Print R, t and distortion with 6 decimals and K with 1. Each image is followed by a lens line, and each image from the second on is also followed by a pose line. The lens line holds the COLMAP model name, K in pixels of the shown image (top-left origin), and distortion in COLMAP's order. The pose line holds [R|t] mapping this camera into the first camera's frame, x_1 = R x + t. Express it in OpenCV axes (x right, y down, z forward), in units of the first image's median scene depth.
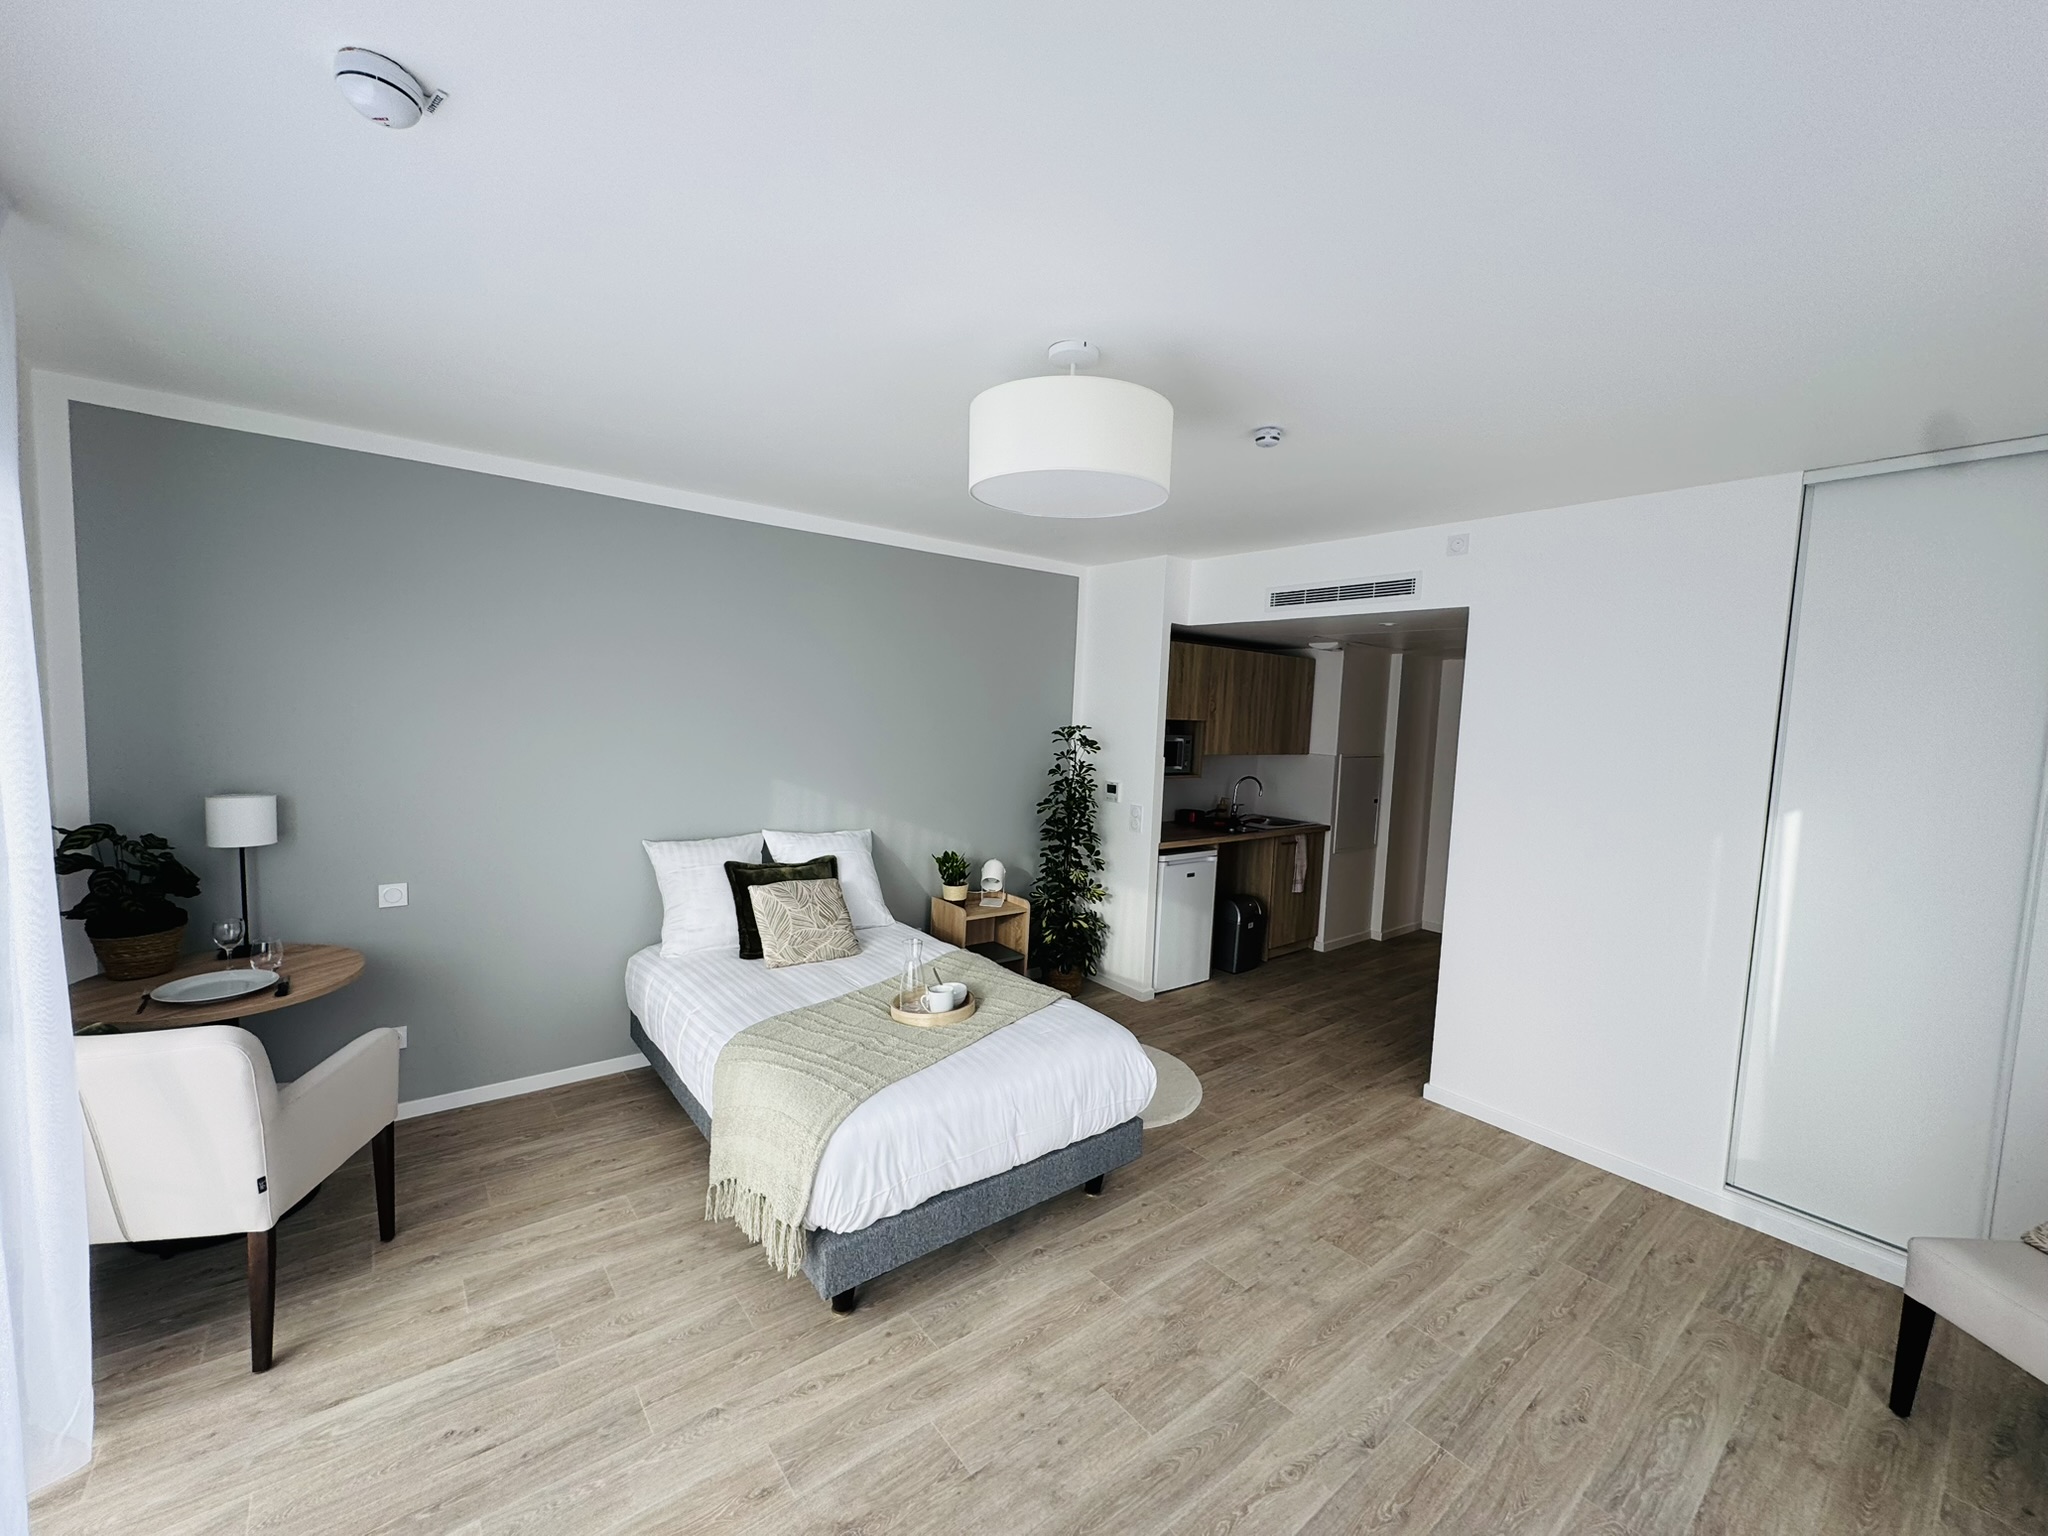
lens RADIAL K [[817.5, 0, 1025.9], [0, 817.5, 779.1], [0, 0, 1]] dist [-0.002809, 0.001572]
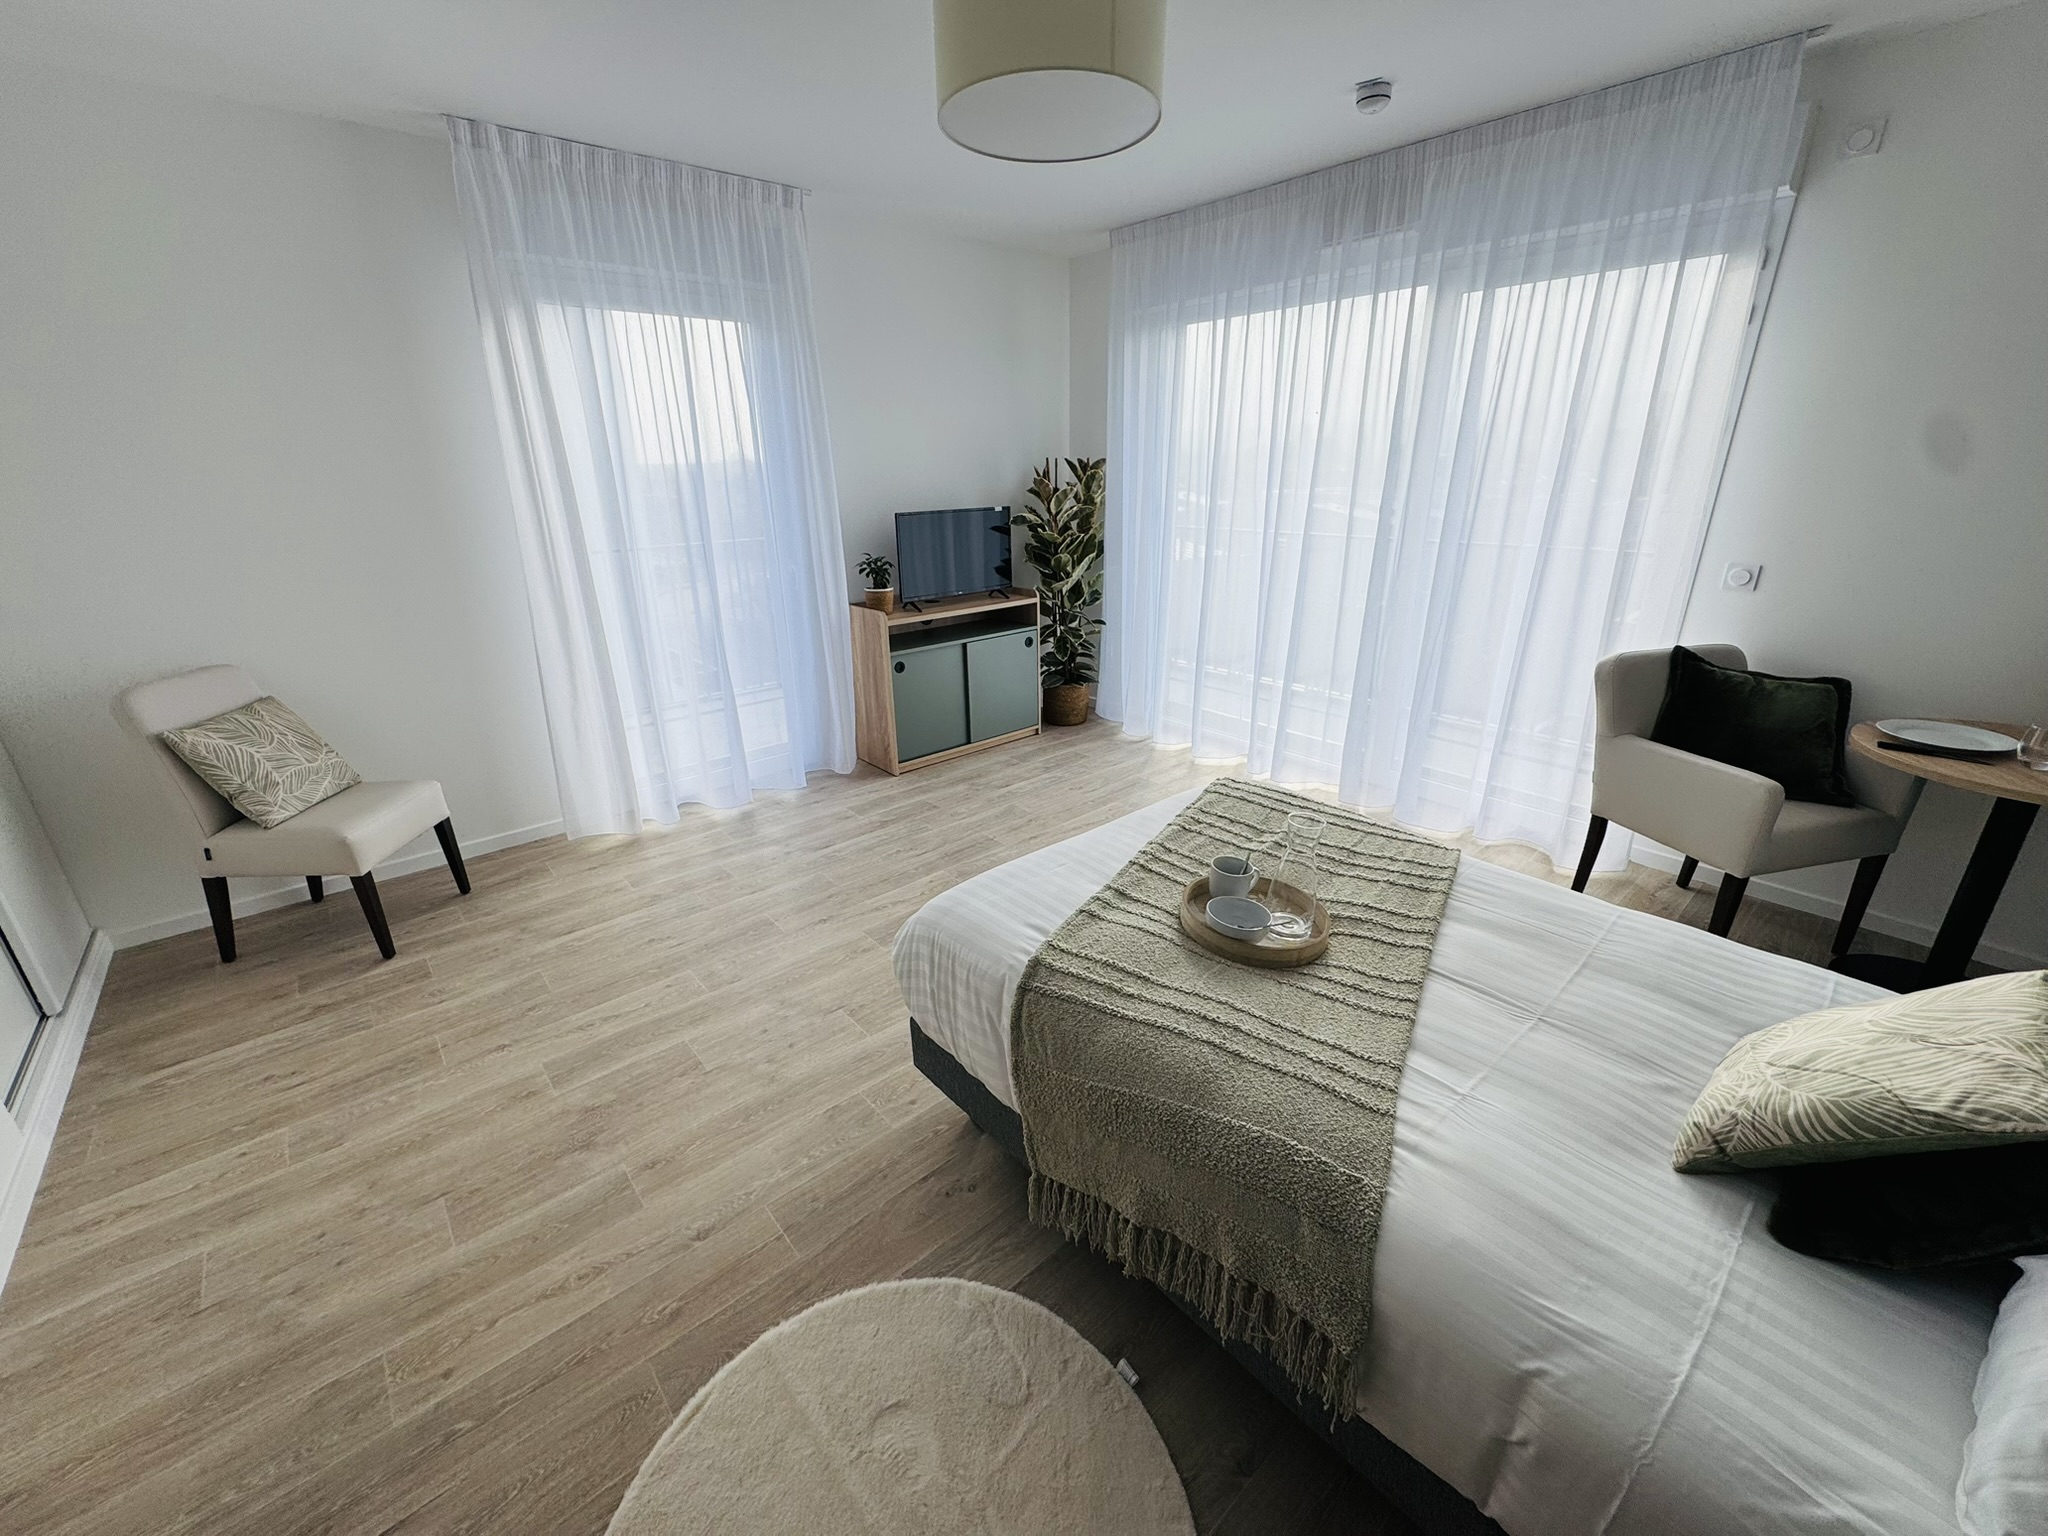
lens RADIAL K [[817.5, 0, 1015.7], [0, 817.5, 767.9], [0, 0, 1]] dist [-0.002809, 0.001572]
pose [[-0.999274, -0.013228, -0.035735, 0.074382], [-0.027402, 0.901117, 0.432709, -0.065361], [0.026477, 0.433374, -0.900825, 1.391310]]
